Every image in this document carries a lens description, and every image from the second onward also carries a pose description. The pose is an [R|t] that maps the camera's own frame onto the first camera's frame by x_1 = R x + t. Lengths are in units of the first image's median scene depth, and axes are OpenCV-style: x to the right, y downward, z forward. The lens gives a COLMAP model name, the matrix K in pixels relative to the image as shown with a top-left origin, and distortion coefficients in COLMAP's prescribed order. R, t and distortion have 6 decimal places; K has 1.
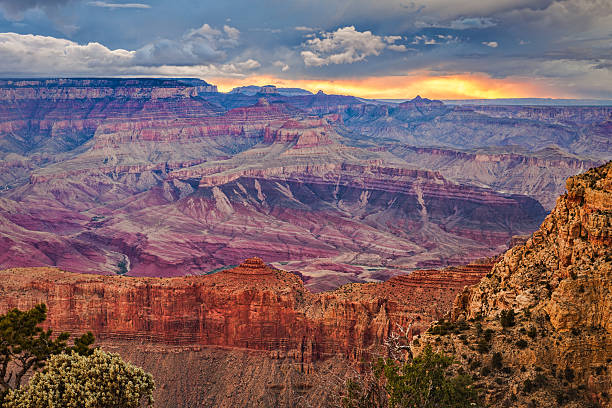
lens RADIAL K [[893.4, 0, 306.0], [0, 893.4, 204.0], [0, 0, 1]] dist [0.007722, 0.001194]
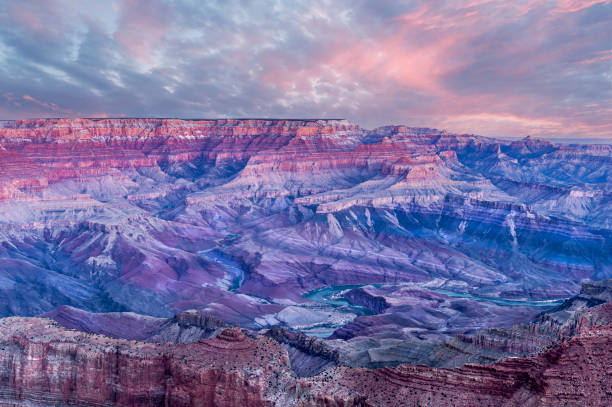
lens RADIAL K [[697.8, 0, 306.0], [0, 697.8, 203.5], [0, 0, 1]] dist [-0.015512, 0.001843]
pose [[0.980342, 0.032247, -0.194651, 0.043875], [-0.035915, 0.999237, -0.015344, -0.016953], [0.194007, 0.022033, 0.980753, 0.100003]]
